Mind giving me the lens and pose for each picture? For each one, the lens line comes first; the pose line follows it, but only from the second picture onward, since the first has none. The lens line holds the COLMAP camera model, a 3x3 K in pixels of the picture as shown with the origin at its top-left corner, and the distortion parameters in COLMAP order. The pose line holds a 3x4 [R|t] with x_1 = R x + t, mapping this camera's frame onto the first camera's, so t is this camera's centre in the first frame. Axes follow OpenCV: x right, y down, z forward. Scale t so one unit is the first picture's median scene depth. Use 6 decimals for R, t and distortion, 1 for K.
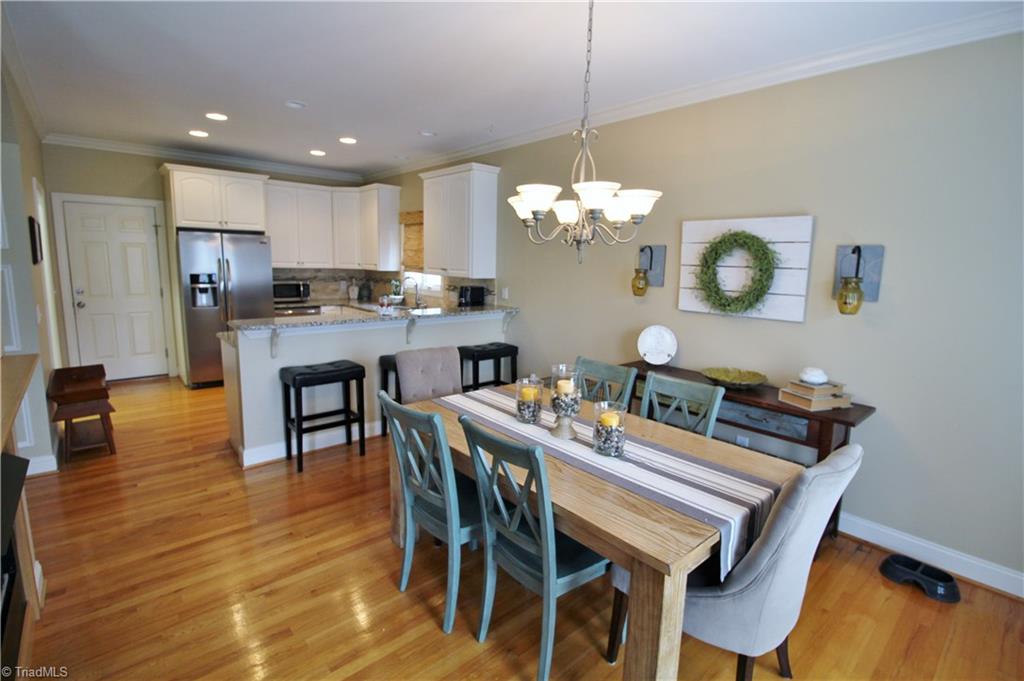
lens RADIAL K [[472.2, 0, 517.7], [0, 472.2, 335.7], [0, 0, 1]] dist [-0.008948, -0.009302]
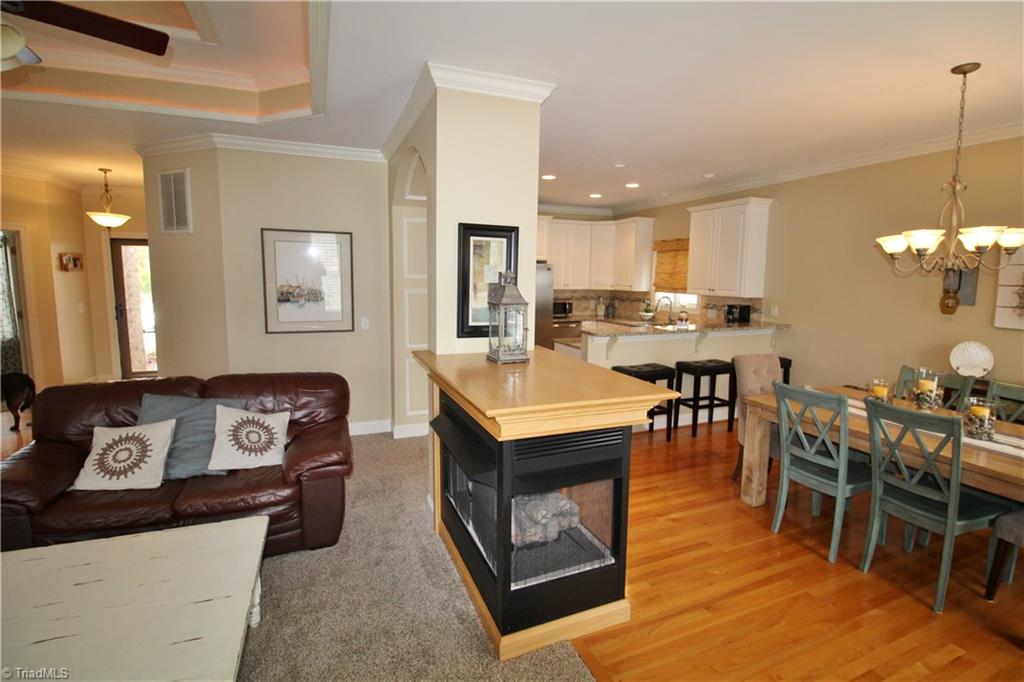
lens RADIAL K [[472.2, 0, 521.3], [0, 472.2, 333.6], [0, 0, 1]] dist [-0.008948, -0.009302]
pose [[0.944606, 0.020753, -0.327551, -0.216797], [-0.035118, 0.998660, -0.038001, 0.024168], [0.326323, 0.047399, 0.944069, -0.220910]]
